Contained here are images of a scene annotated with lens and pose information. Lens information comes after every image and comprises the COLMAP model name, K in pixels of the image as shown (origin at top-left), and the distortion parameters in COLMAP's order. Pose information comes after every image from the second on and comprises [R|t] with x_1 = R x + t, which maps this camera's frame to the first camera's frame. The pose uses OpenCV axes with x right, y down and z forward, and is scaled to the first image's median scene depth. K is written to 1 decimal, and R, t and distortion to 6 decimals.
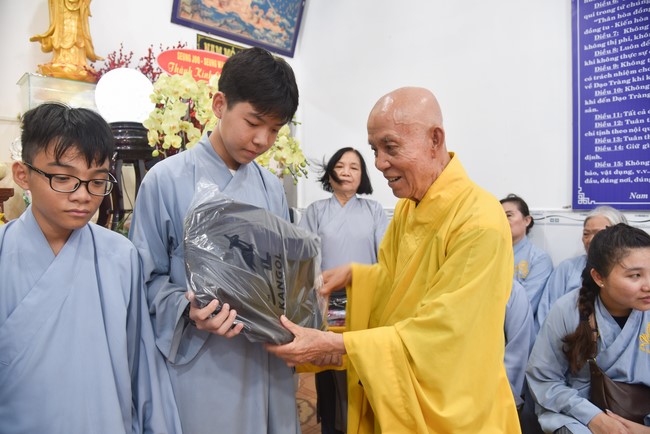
lens RADIAL K [[435.8, 0, 325.2], [0, 435.8, 223.5], [0, 0, 1]] dist [-0.123526, 0.057854]
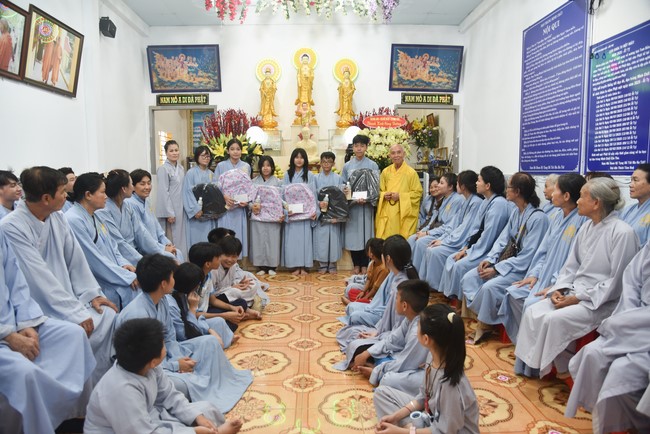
lens RADIAL K [[454.4, 0, 325.8], [0, 454.4, 221.7], [0, 0, 1]] dist [-0.107279, 0.066047]
pose [[0.721105, 0.085954, -0.687474, 1.524648], [-0.042991, 0.995913, 0.079425, 0.073822], [0.691491, -0.027718, 0.721853, -1.390650]]
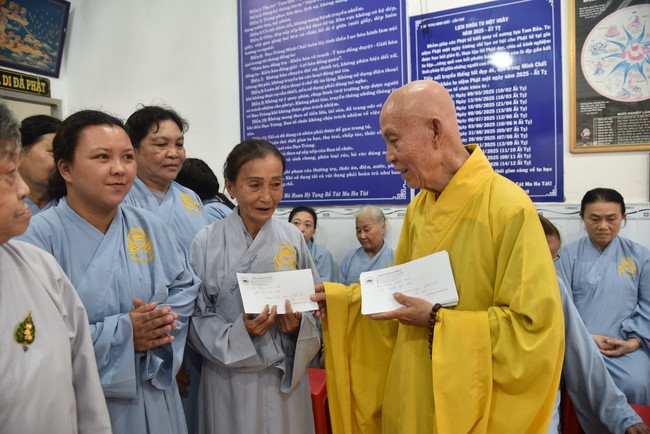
lens RADIAL K [[435.8, 0, 325.2], [0, 435.8, 223.5], [0, 0, 1]] dist [-0.123526, 0.057854]
pose [[0.955584, -0.036212, 0.292487, 0.448373], [0.034704, 0.999344, 0.010343, 0.014250], [-0.292670, 0.000267, 0.956214, -0.420967]]
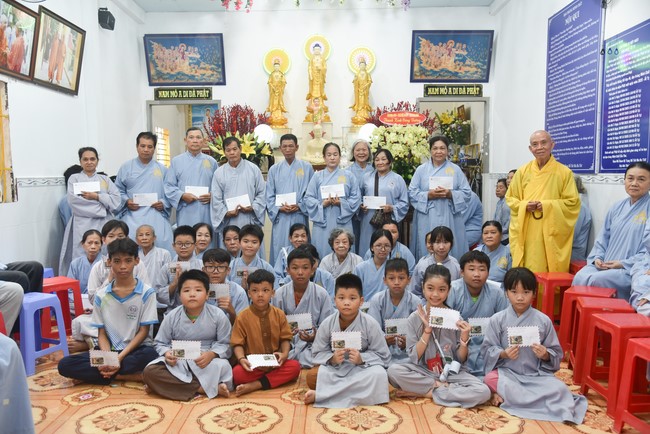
lens RADIAL K [[579.5, 0, 326.7], [0, 579.5, 224.5], [0, 0, 1]] dist [-0.003076, 0.069282]
pose [[0.691934, 0.071414, -0.718420, 1.956033], [-0.039997, 0.997359, 0.060619, 0.087977], [0.720852, -0.013209, 0.692964, -1.738118]]
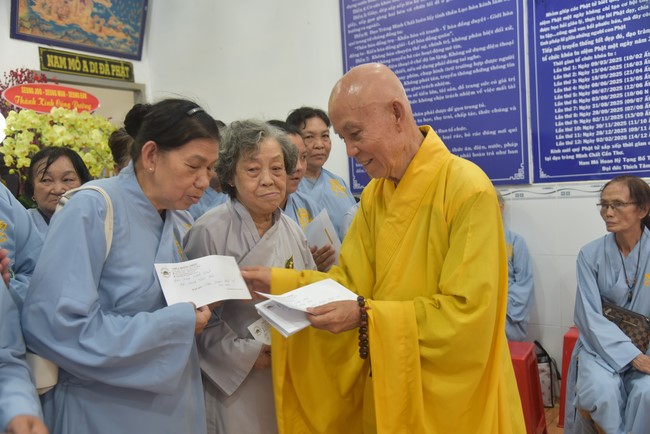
lens RADIAL K [[582.5, 0, 325.7], [0, 582.5, 219.0], [0, 0, 1]] dist [-0.005334, 0.083255]
pose [[0.990322, -0.059706, 0.125293, 0.292181], [0.059562, 0.998213, 0.004900, 0.034786], [-0.125362, 0.002610, 0.992108, -0.808414]]
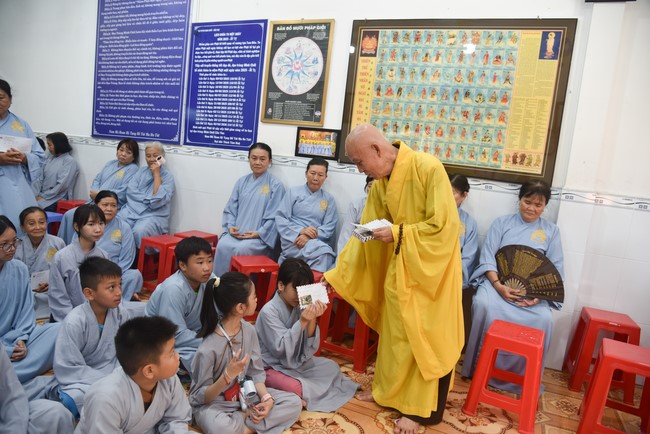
lens RADIAL K [[439.1, 0, 325.8], [0, 439.1, 225.4], [0, 0, 1]] dist [-0.118813, 0.059865]
pose [[0.929242, 0.051050, 0.365927, 0.937413], [-0.092784, 0.990913, 0.097376, 0.086164], [-0.357631, -0.124438, 0.925535, -1.341624]]
